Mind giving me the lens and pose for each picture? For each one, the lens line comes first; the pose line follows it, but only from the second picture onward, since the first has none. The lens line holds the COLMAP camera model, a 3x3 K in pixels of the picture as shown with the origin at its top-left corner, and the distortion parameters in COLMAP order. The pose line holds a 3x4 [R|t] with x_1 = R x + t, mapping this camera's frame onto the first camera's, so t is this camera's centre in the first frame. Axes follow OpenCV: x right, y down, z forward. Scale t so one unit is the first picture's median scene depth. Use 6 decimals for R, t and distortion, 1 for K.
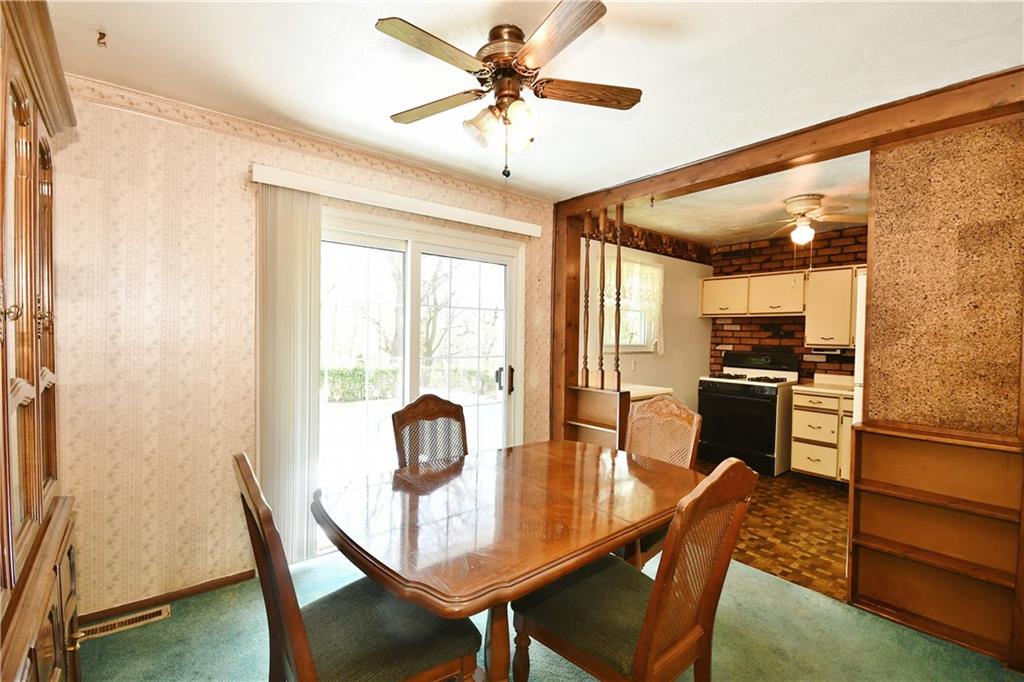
lens RADIAL K [[452.1, 0, 506.1], [0, 452.1, 344.4], [0, 0, 1]] dist [-0.003526, -0.000233]
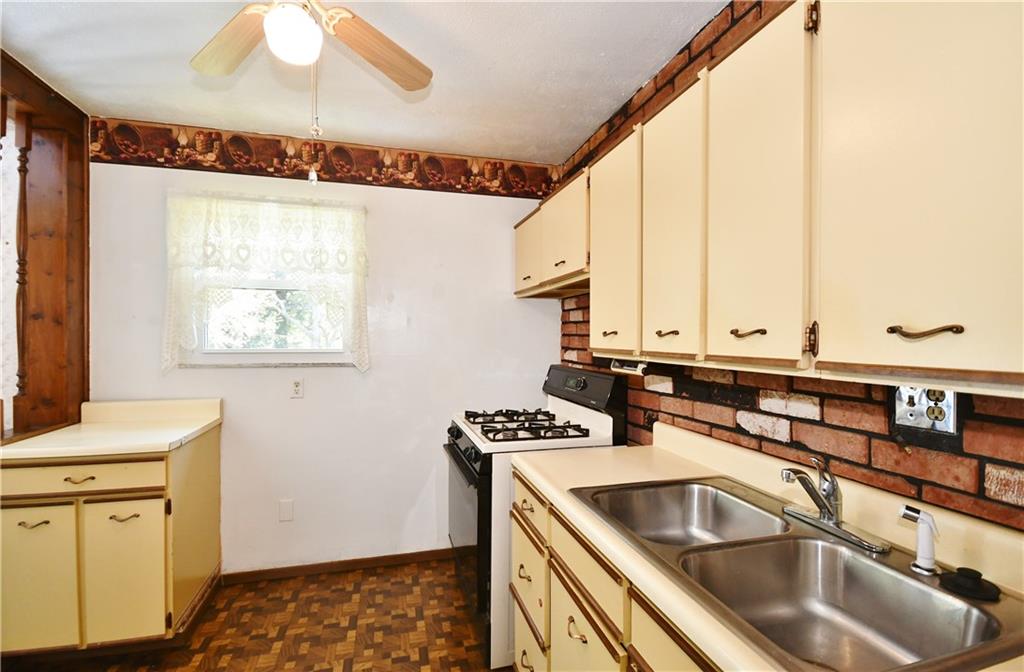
lens RADIAL K [[457.7, 0, 516.3], [0, 457.7, 339.4], [0, 0, 1]] dist [0.000032, -0.000069]
pose [[0.917643, -0.009945, -0.397281, 0.742826], [0.001159, 0.999750, -0.022350, -0.000232], [0.397403, 0.020049, 0.917425, 0.582207]]
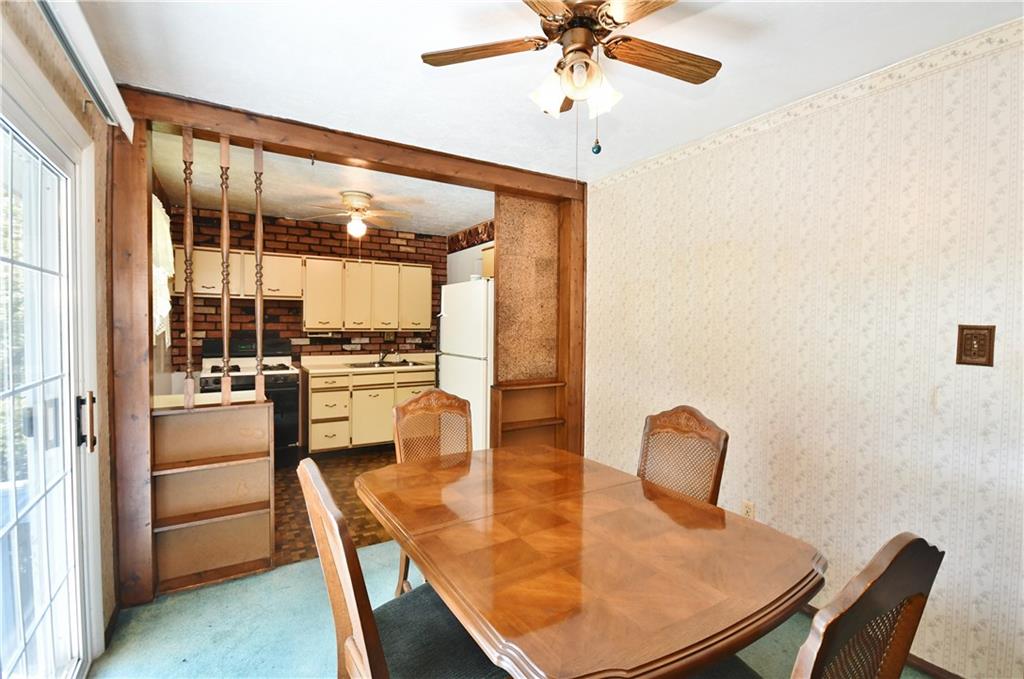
lens RADIAL K [[470.8, 0, 522.3], [0, 470.8, 331.4], [0, 0, 1]] dist [0.000949, 0.000300]
pose [[0.129489, -0.033816, 0.991004, -0.324989], [0.014815, 0.999373, 0.032165, -0.020196], [-0.991470, 0.010517, 0.129909, 0.359575]]
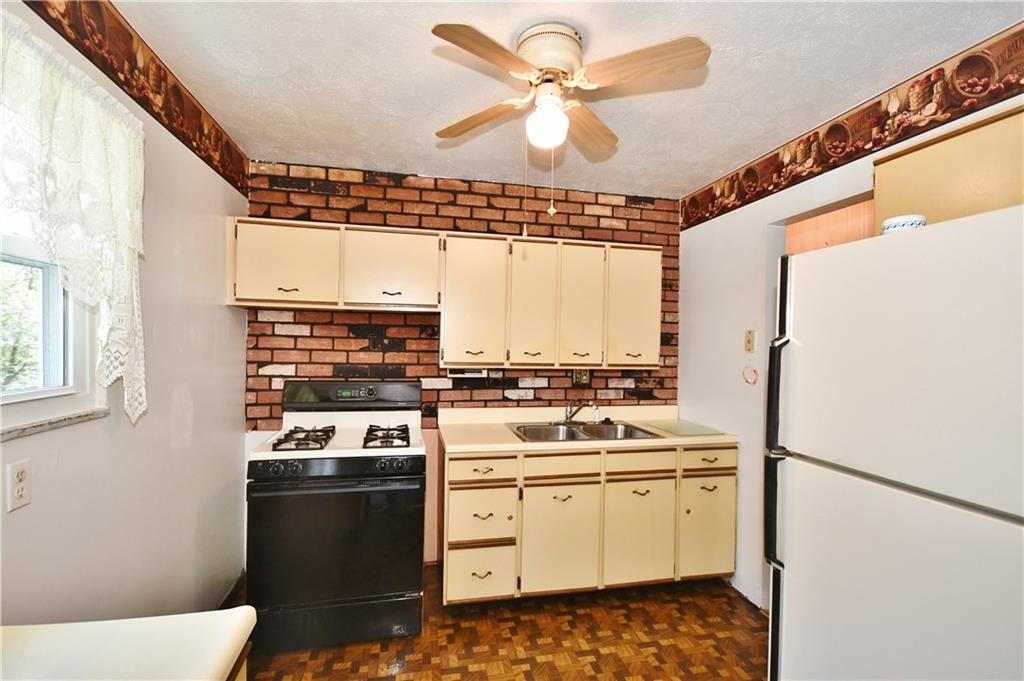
lens RADIAL K [[451.7, 0, 505.9], [0, 451.7, 343.3], [0, 0, 1]] dist [0.000023, -0.005009]
pose [[0.458887, -0.011366, 0.888422, 0.189898], [0.010454, 0.999918, 0.007393, -0.027444], [-0.888433, 0.005894, 0.458968, 0.648601]]
